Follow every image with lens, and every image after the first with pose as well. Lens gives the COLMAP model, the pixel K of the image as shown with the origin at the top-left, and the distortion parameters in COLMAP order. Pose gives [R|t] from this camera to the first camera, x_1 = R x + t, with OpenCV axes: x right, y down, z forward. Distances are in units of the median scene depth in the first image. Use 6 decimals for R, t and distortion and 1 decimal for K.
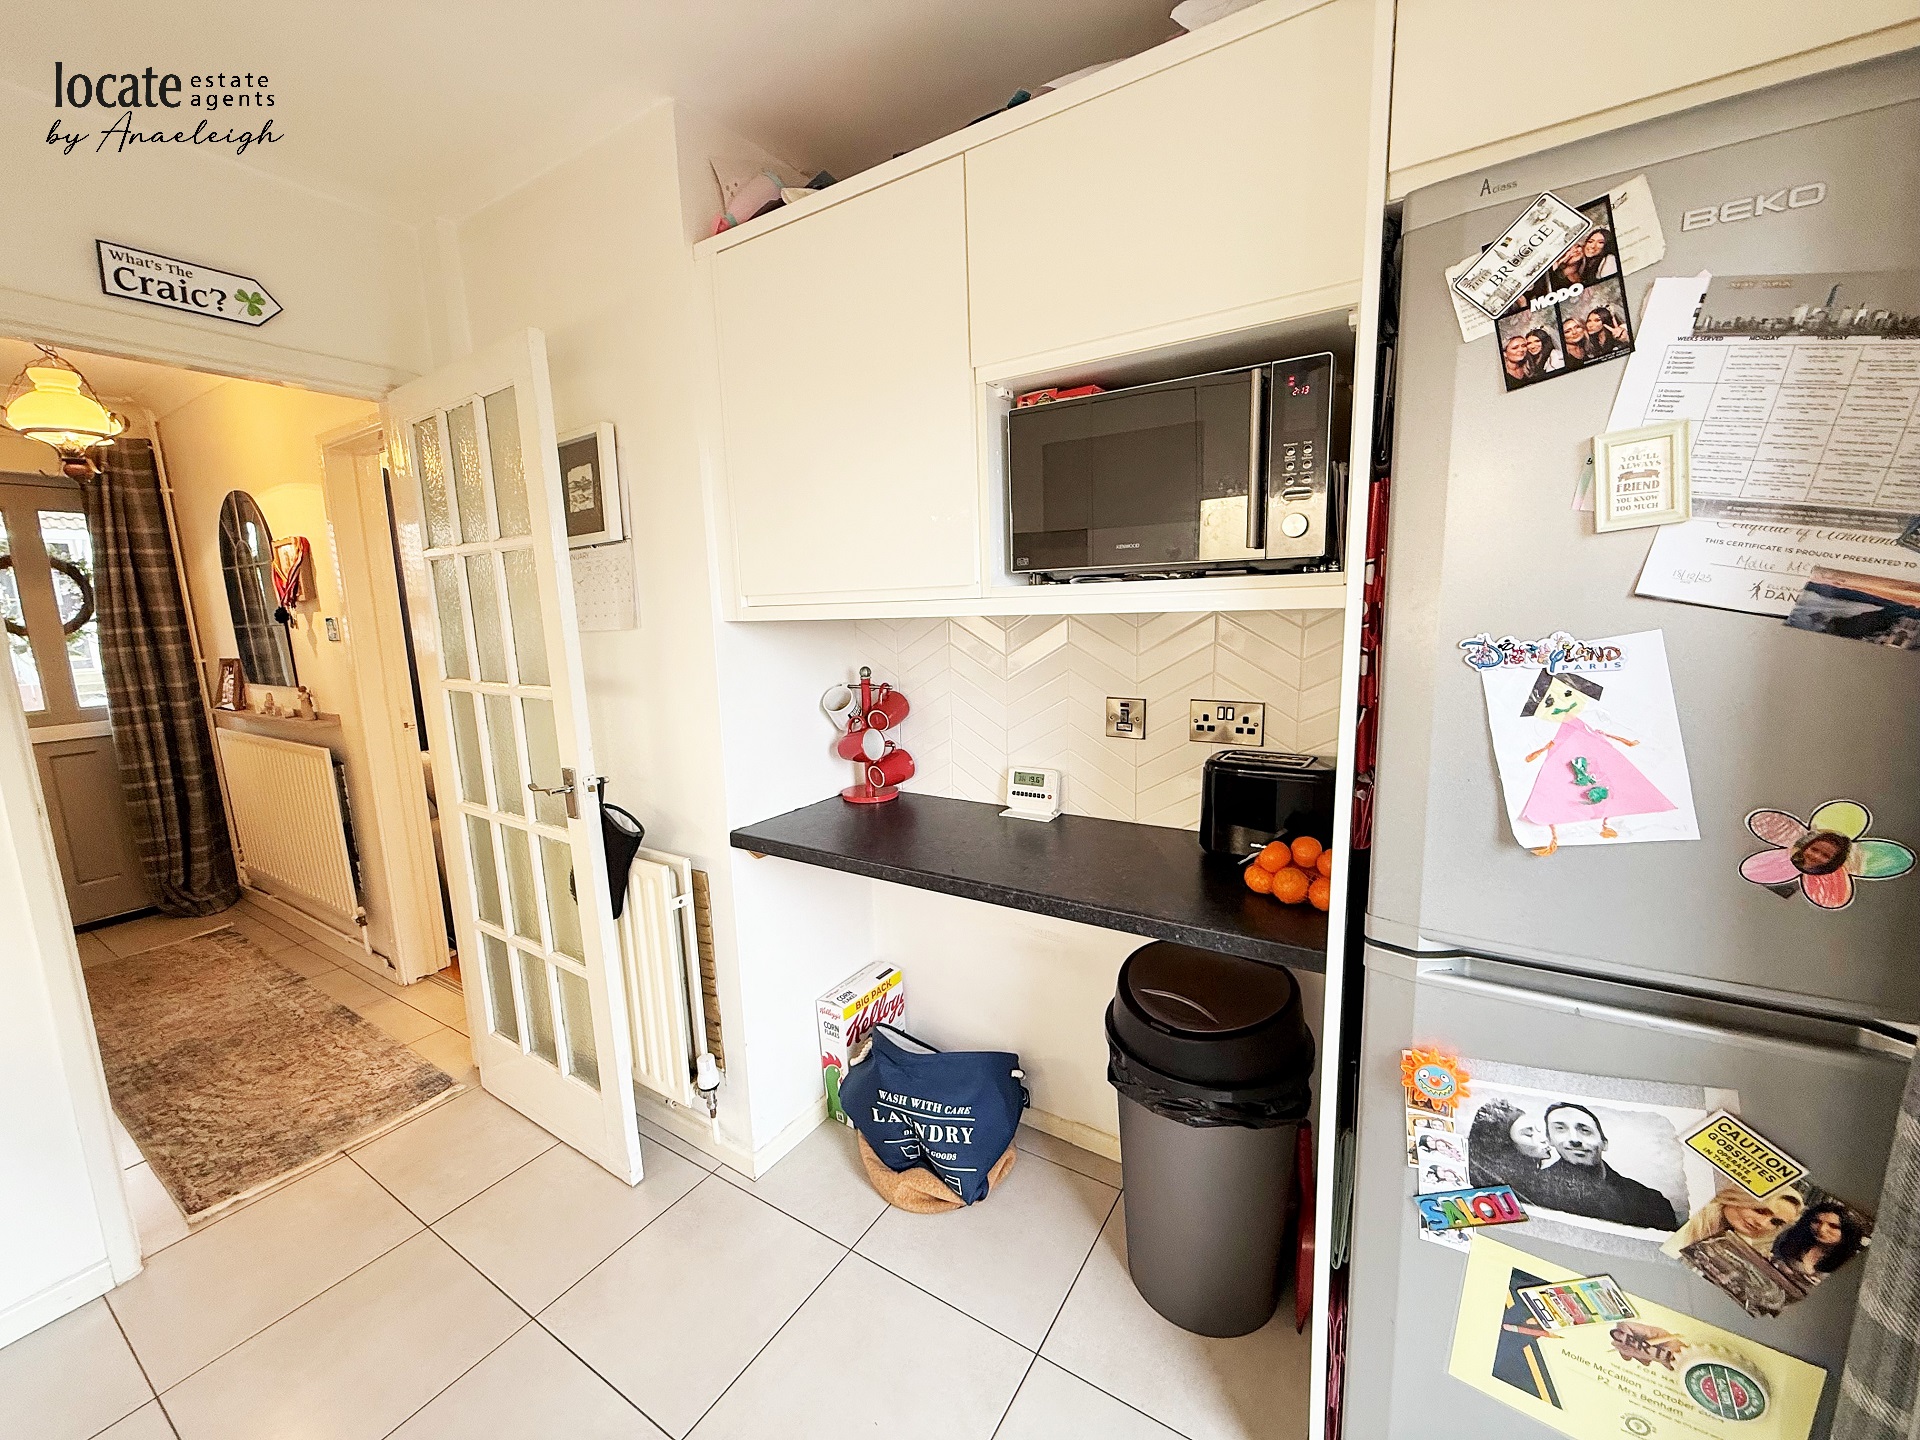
lens RADIAL K [[760.6, 0, 955.6], [0, 760.6, 721.8], [0, 0, 1]] dist [0.000646, -0.000698]
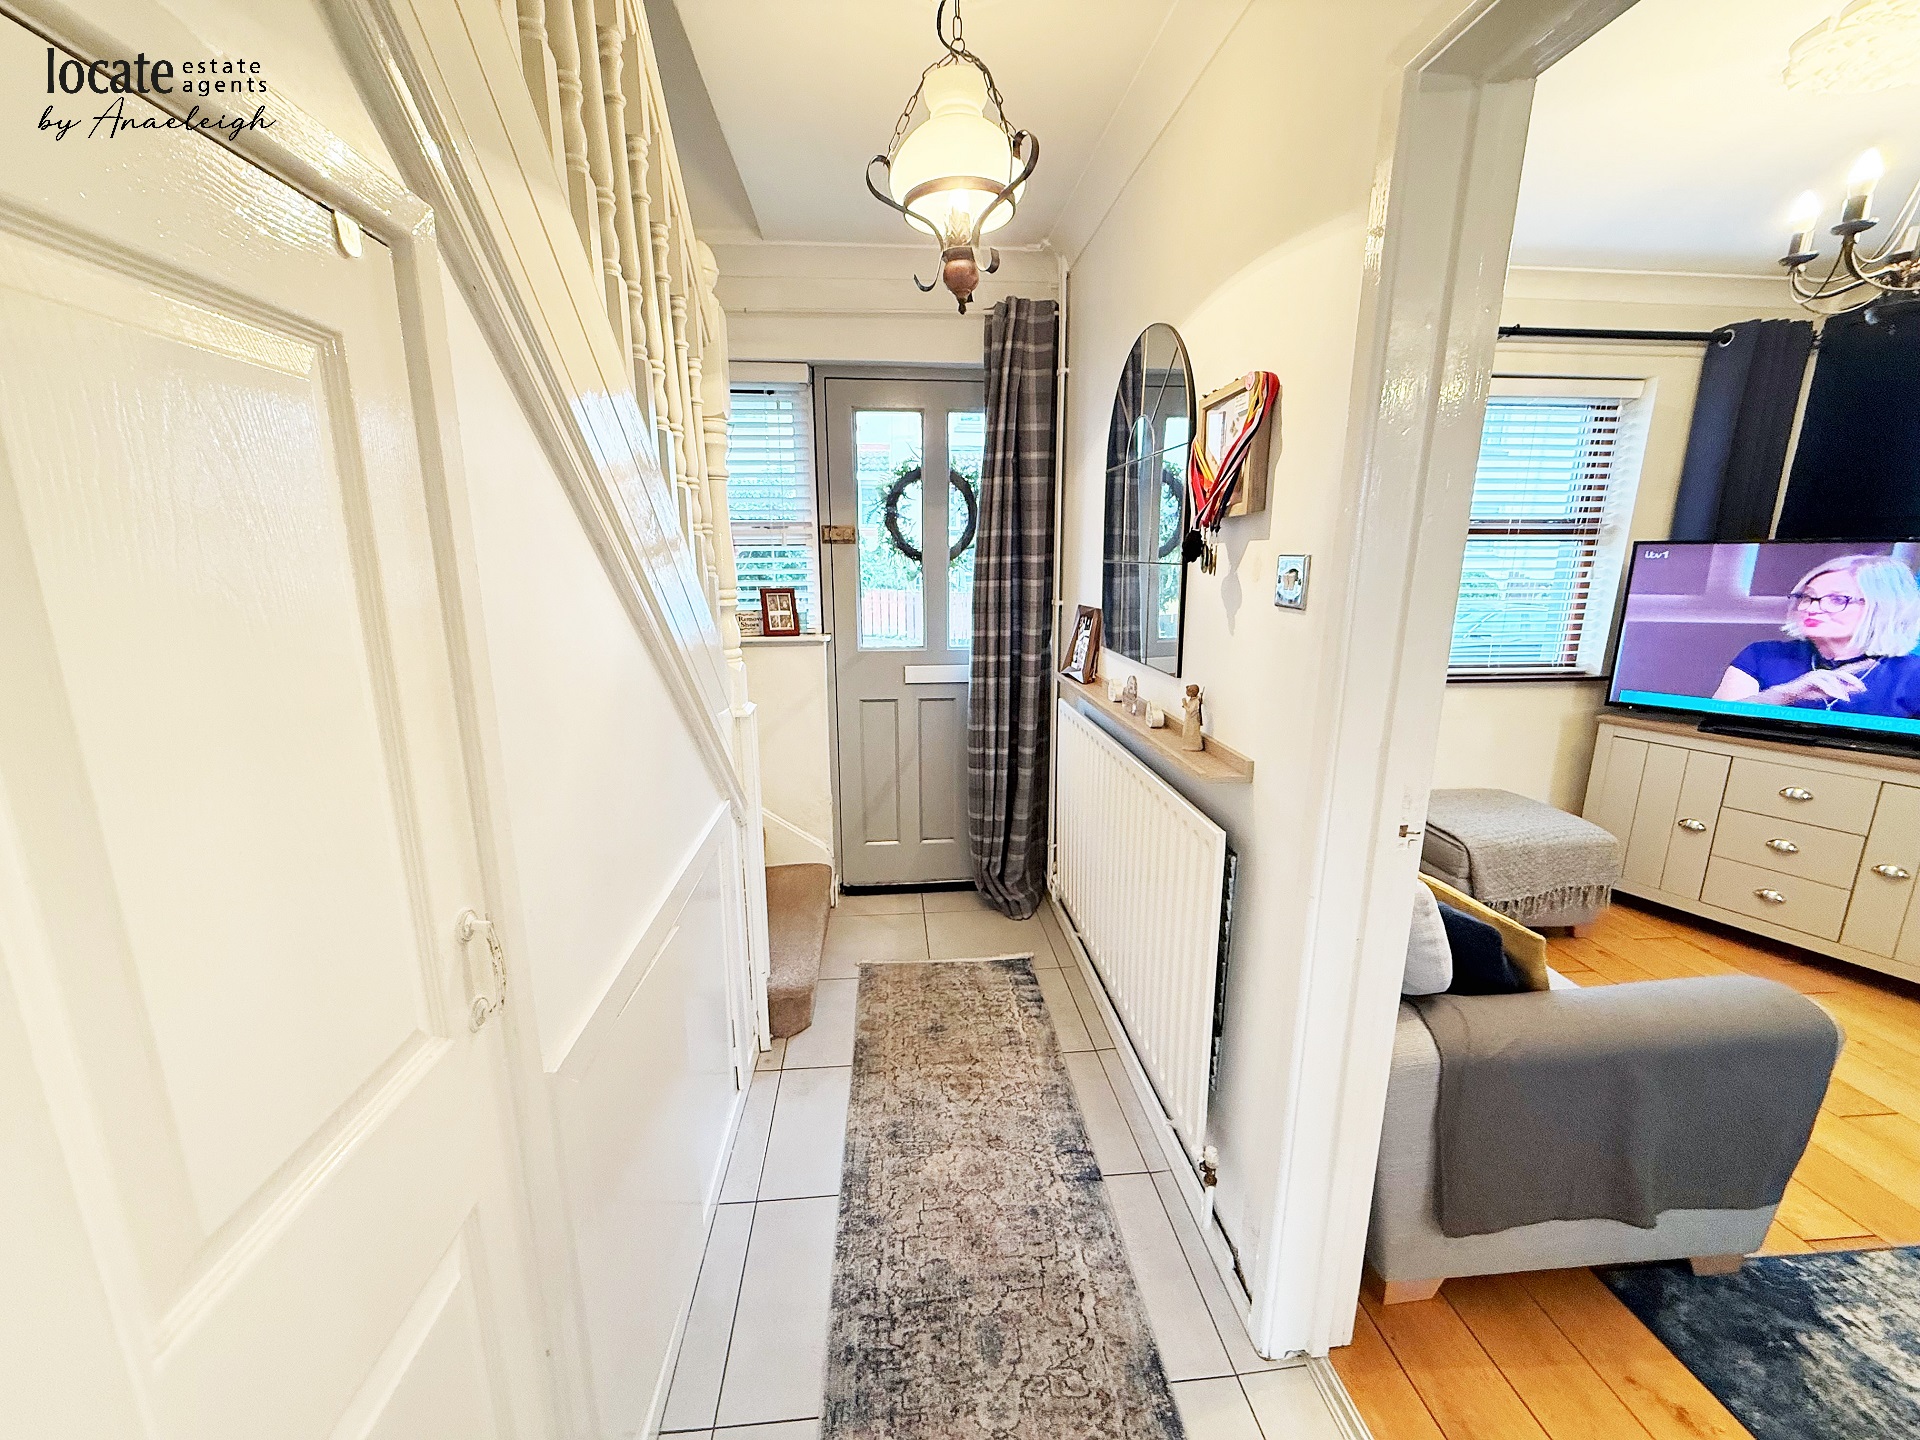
lens RADIAL K [[760.6, 0, 944.6], [0, 760.6, 712.2], [0, 0, 1]] dist [0.000646, -0.000698]
pose [[0.602216, 0.196227, -0.773842, -0.497246], [-0.141816, 0.980200, 0.138190, -0.068221], [0.785636, 0.026523, 0.618120, 0.488981]]
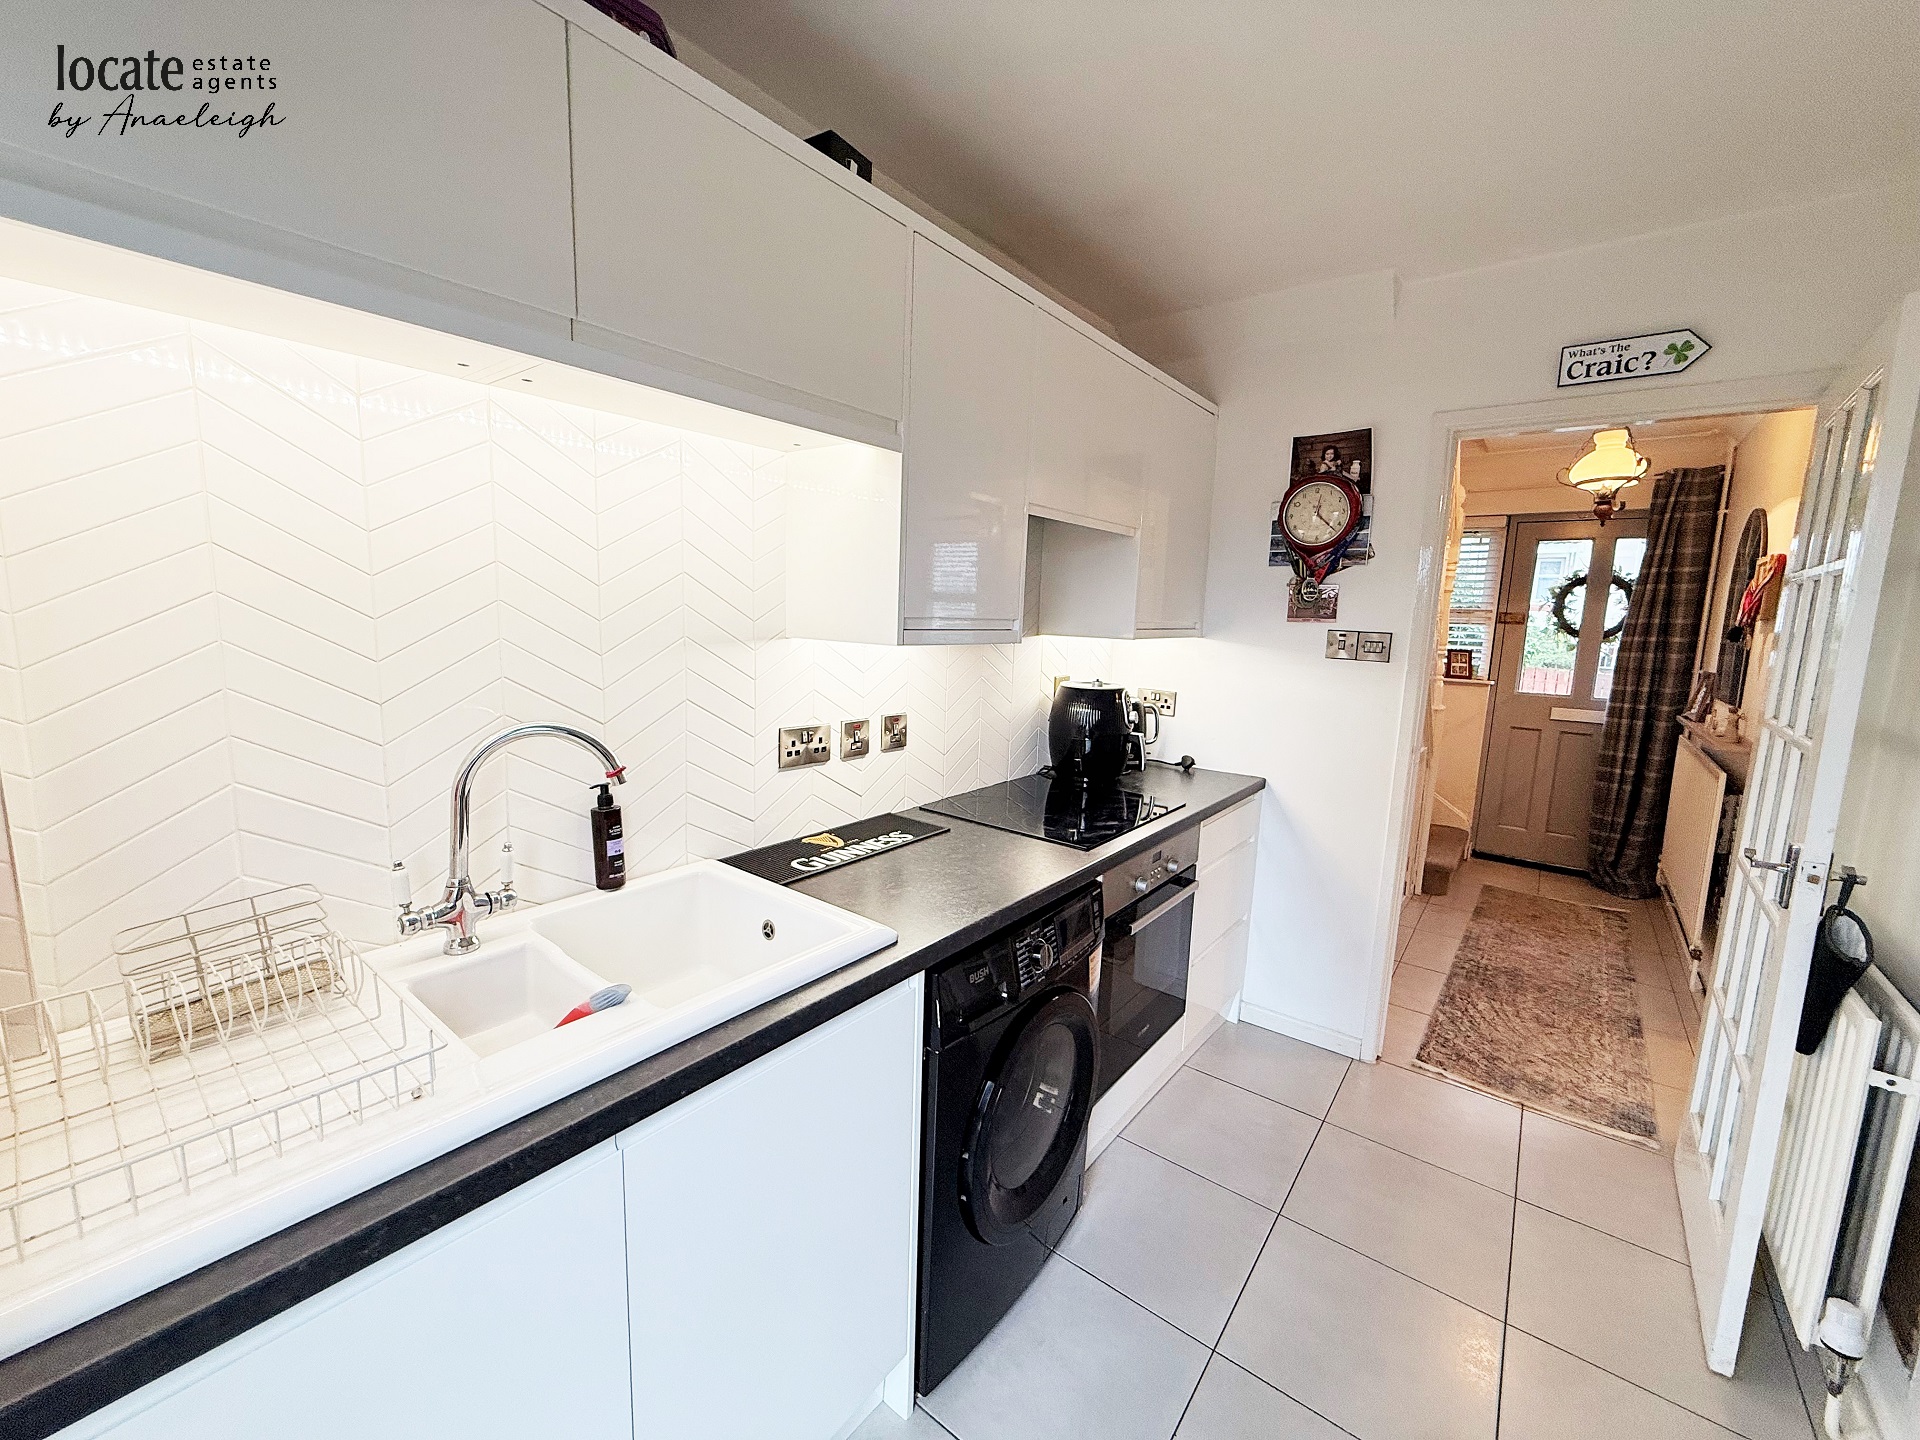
lens RADIAL K [[760.6, 0, 947.1], [0, 760.6, 724.7], [0, 0, 1]] dist [0.000646, -0.000698]
pose [[-0.111275, 0.175920, -0.978095, 0.186417], [-0.178978, 0.964567, 0.193848, -0.029912], [0.977540, 0.196628, -0.075846, 0.083214]]
